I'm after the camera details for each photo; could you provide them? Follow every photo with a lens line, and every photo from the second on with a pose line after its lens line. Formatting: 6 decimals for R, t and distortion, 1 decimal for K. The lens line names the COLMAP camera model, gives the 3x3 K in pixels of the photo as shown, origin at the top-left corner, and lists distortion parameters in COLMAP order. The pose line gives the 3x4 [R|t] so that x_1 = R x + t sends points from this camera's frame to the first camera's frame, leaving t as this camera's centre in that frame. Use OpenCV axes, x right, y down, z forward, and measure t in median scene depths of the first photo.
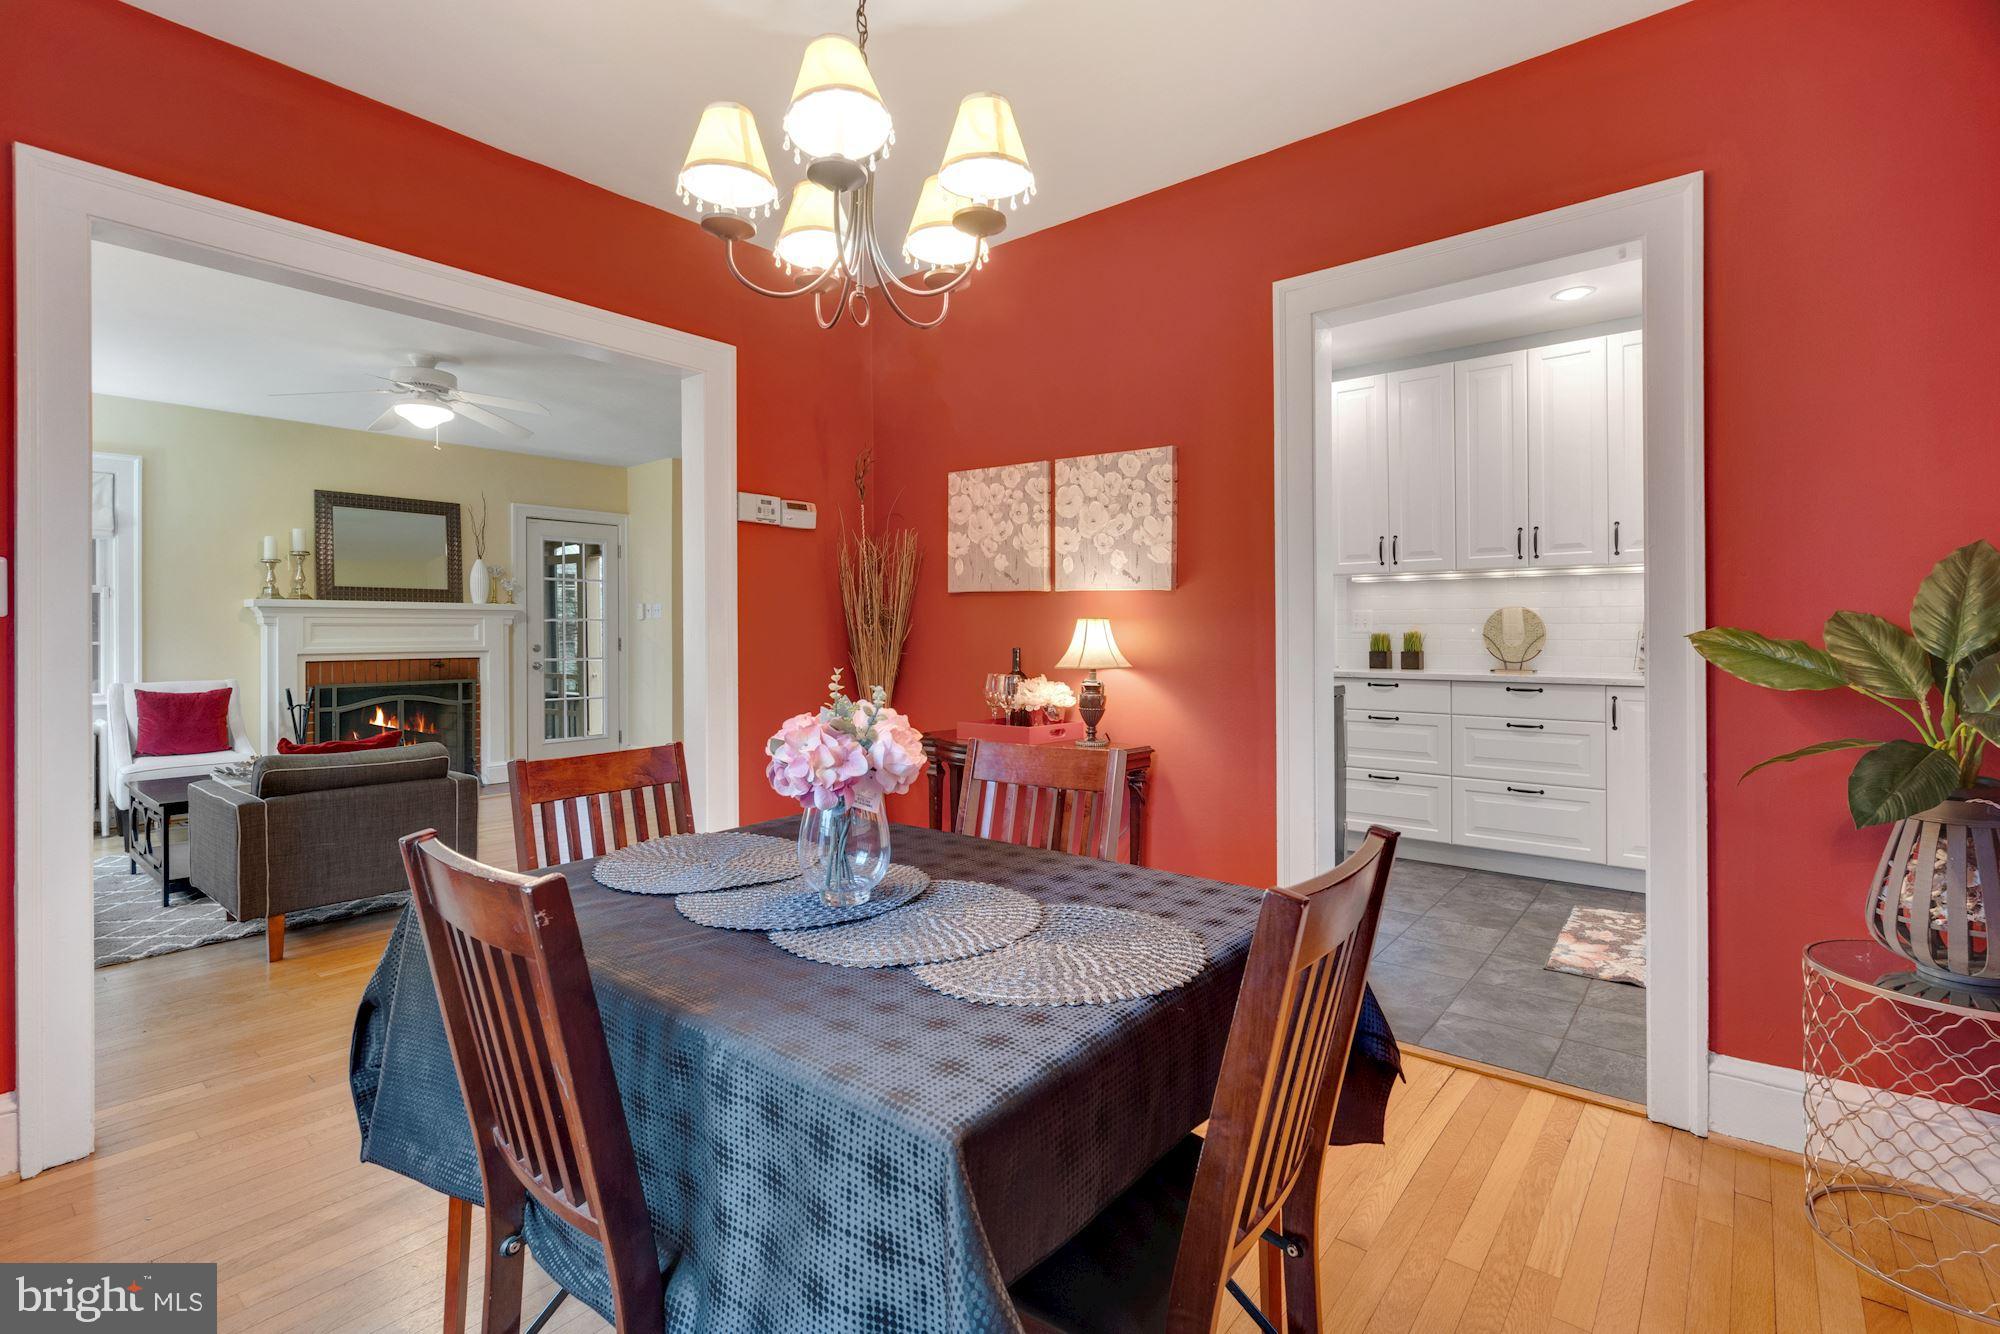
lens RADIAL K [[918.0, 0, 994.7], [0, 918.0, 634.2], [0, 0, 1]] dist [0.001739, 0.000545]
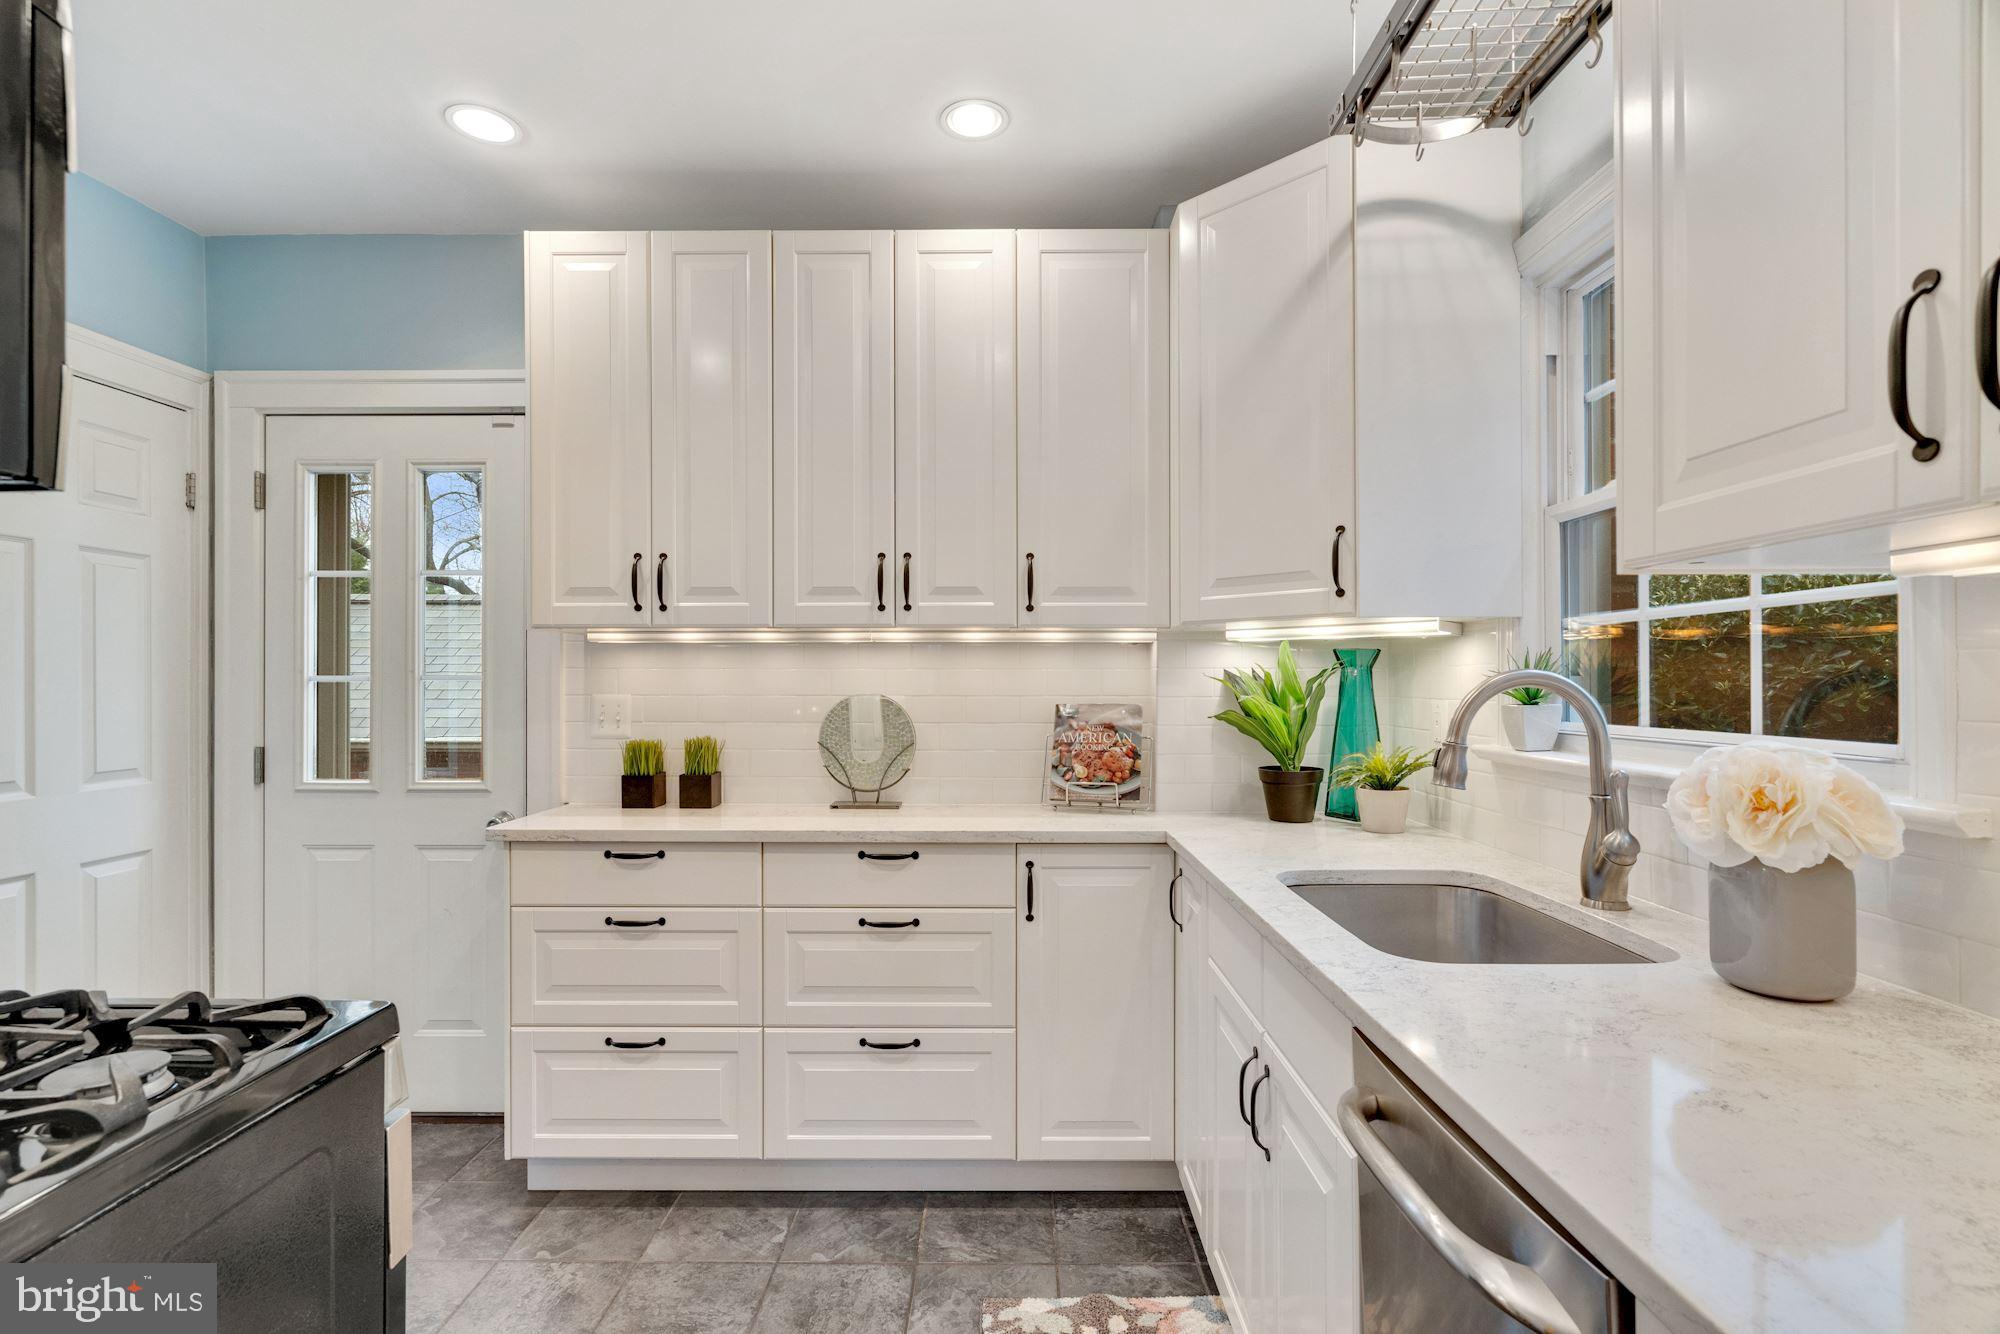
lens RADIAL K [[918.0, 0, 994.7], [0, 918.0, 634.2], [0, 0, 1]] dist [0.001739, 0.000545]
pose [[0.773487, 0.021524, 0.633447, 0.272484], [0.005801, 0.999141, -0.041033, -0.044392], [-0.633786, 0.035413, 0.772697, 0.523712]]
